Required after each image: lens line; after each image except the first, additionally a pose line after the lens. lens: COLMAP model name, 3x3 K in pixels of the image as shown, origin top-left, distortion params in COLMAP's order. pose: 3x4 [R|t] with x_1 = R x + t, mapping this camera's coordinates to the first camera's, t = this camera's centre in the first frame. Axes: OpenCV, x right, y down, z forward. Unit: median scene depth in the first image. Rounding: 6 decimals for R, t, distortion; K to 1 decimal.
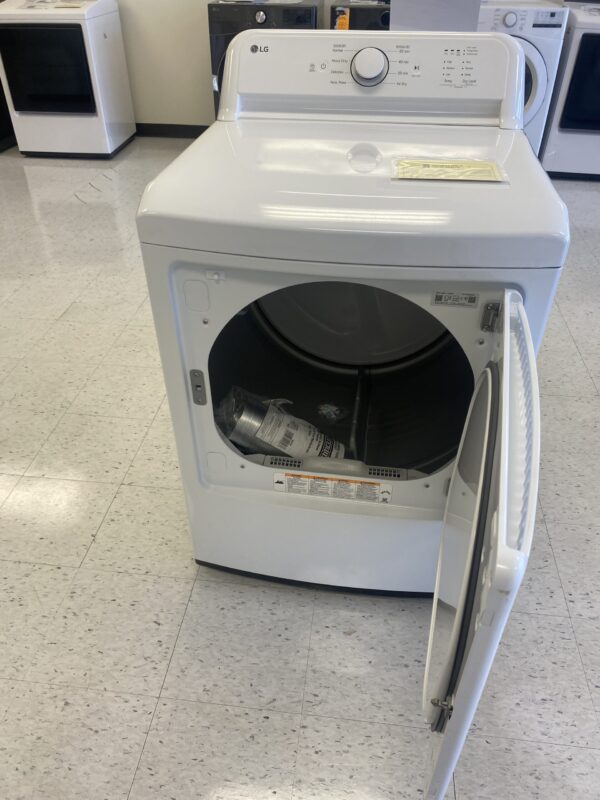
lens RADIAL K [[595.9, 0, 300.0], [0, 595.9, 400.0], [0, 0, 1]] dist [0.000487, -0.012060]
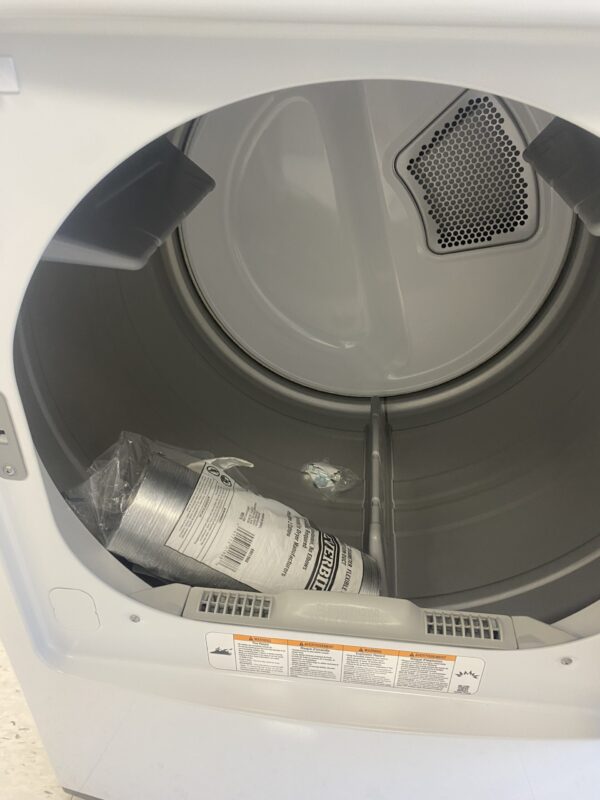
lens RADIAL K [[595.9, 0, 300.0], [0, 595.9, 400.0], [0, 0, 1]] dist [0.000487, -0.012060]
pose [[0.999244, -0.008364, 0.037978, 0.008259], [0.011502, 0.996469, -0.083174, -0.008107], [-0.037148, 0.083548, 0.995811, 0.555389]]
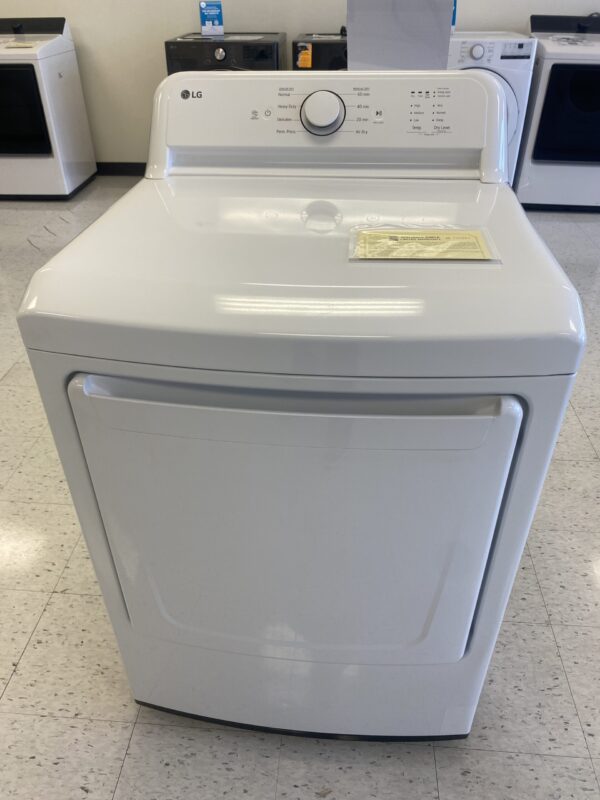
lens RADIAL K [[606.5, 0, 291.3], [0, 606.5, 397.8], [0, 0, 1]] dist [-0.005829, -0.002951]
pose [[0.999315, -0.030063, 0.021576, 0.029365], [0.031156, 0.998148, -0.052246, -0.080577], [-0.019965, 0.052883, 0.998401, 0.118480]]
